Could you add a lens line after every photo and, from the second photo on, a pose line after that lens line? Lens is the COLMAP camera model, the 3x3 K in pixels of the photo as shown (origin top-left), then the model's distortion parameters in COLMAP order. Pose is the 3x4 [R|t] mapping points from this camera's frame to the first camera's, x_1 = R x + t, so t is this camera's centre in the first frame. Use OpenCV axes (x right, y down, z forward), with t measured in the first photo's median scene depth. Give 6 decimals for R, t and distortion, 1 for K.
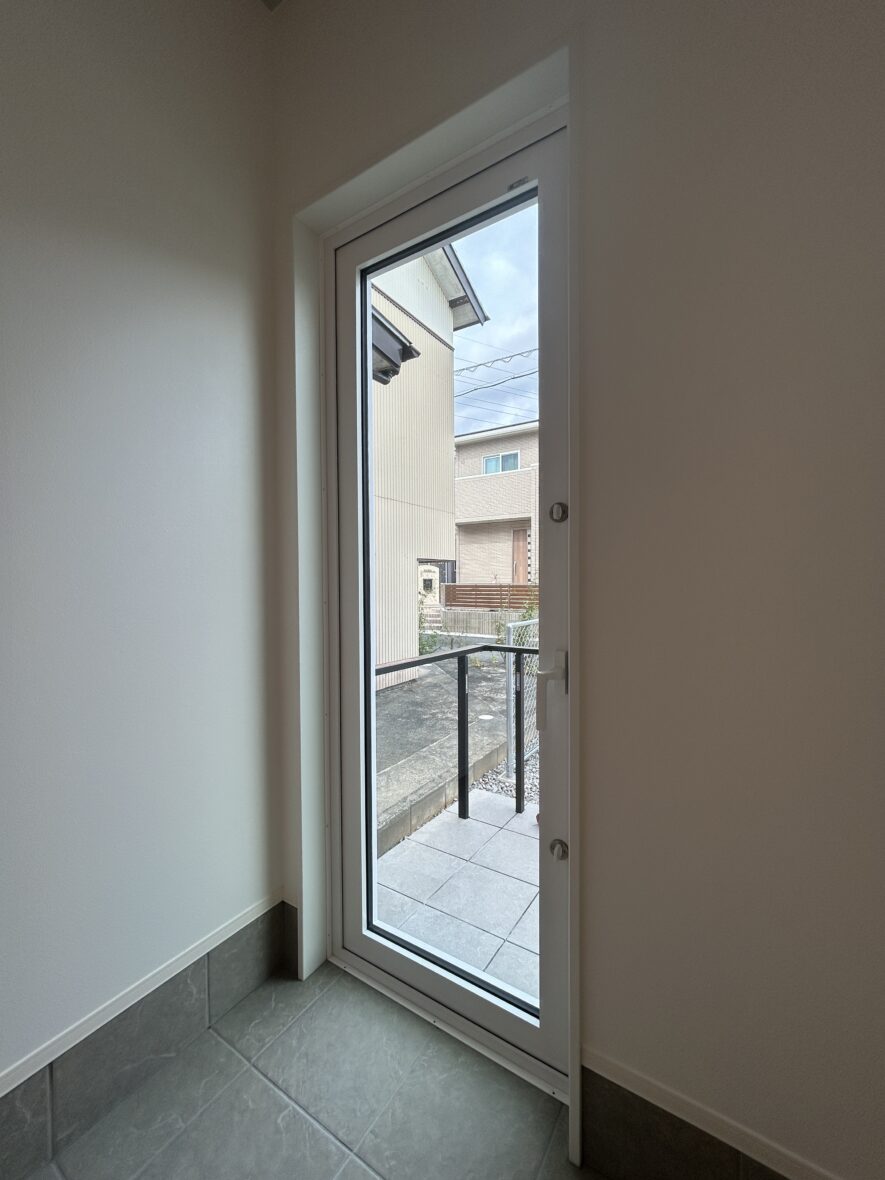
lens RADIAL K [[474.7, 0, 441.9], [0, 474.7, 588.6], [0, 0, 1]] dist [-0.000378, -0.000062]
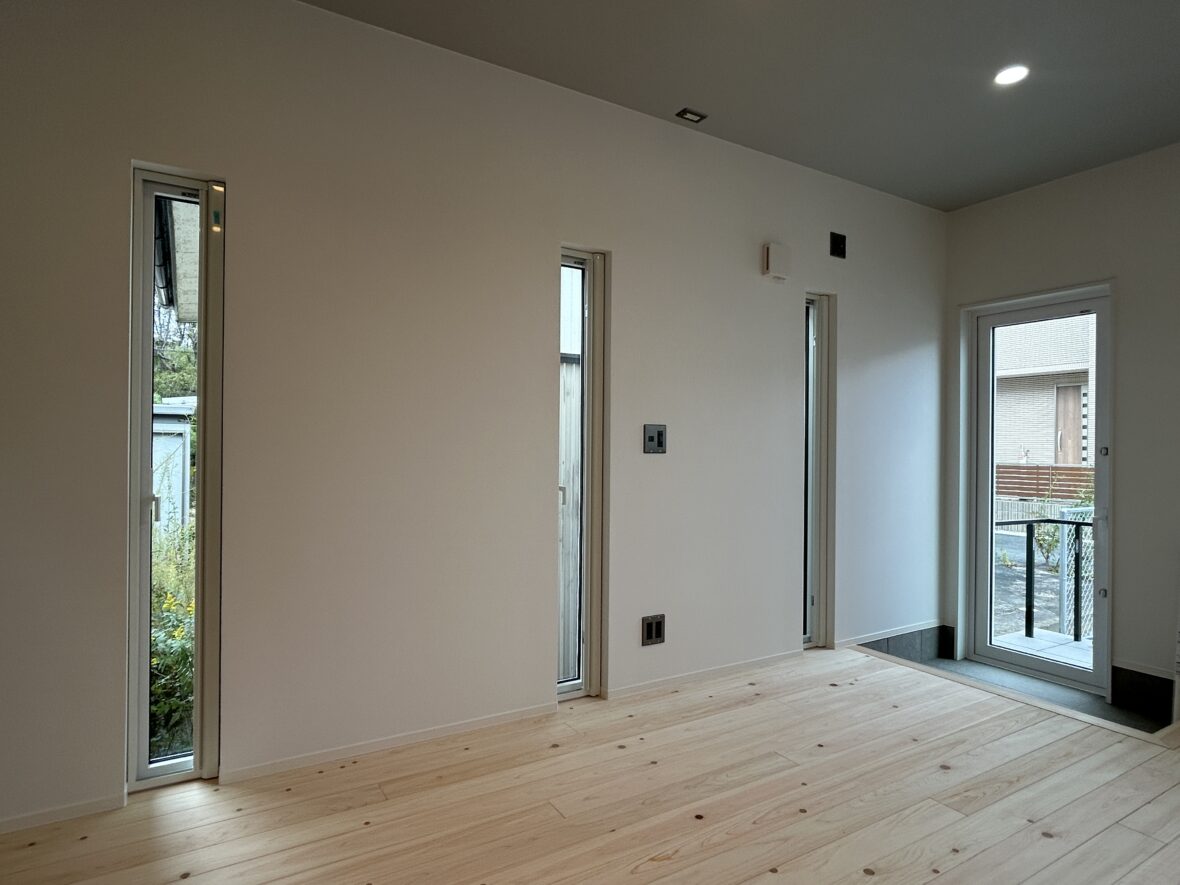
lens RADIAL K [[660.8, 0, 592.0], [0, 660.8, 443.2], [0, 0, 1]] dist [-0.000136, 0.000709]
pose [[0.897112, 0.013982, -0.441581, -0.194637], [-0.025407, 0.999478, -0.019970, -0.022020], [0.441071, 0.029135, 0.896999, -1.013212]]
